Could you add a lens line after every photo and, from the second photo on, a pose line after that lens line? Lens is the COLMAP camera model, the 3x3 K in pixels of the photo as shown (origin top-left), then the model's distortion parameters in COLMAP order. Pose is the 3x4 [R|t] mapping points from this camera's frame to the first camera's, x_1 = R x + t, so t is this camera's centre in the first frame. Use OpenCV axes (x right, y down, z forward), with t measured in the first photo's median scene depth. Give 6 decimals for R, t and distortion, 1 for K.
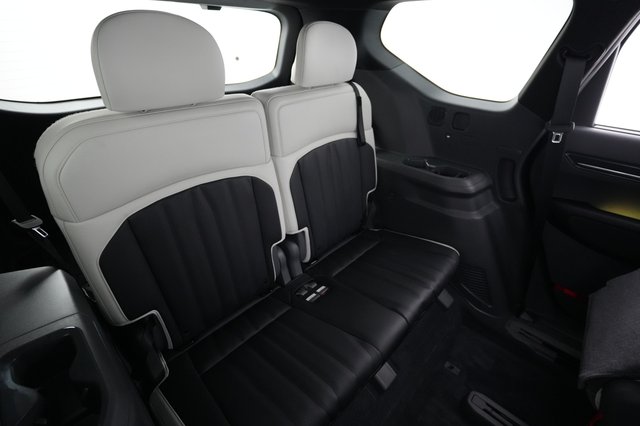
lens RADIAL K [[304.8, 0, 323.5], [0, 304.8, 215.1], [0, 0, 1]] dist [-0.014911, -0.000651]
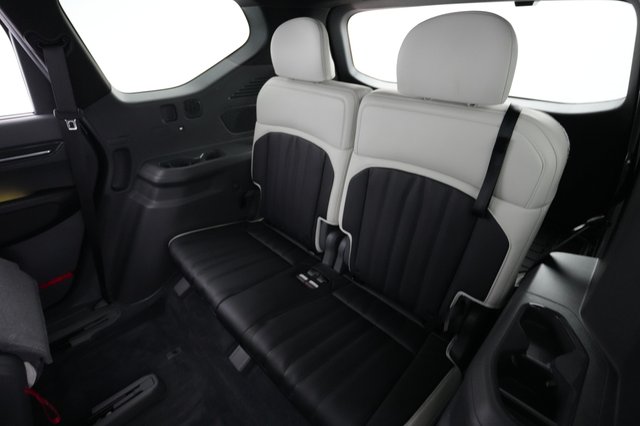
lens RADIAL K [[304.8, 0, 321.8], [0, 304.8, 211.2], [0, 0, 1]] dist [-0.014911, -0.000651]
pose [[-0.037085, 0.490027, -0.870918, 0.680863], [-0.512557, 0.738820, 0.437526, -0.353246], [0.857852, 0.462621, 0.223768, 0.624944]]
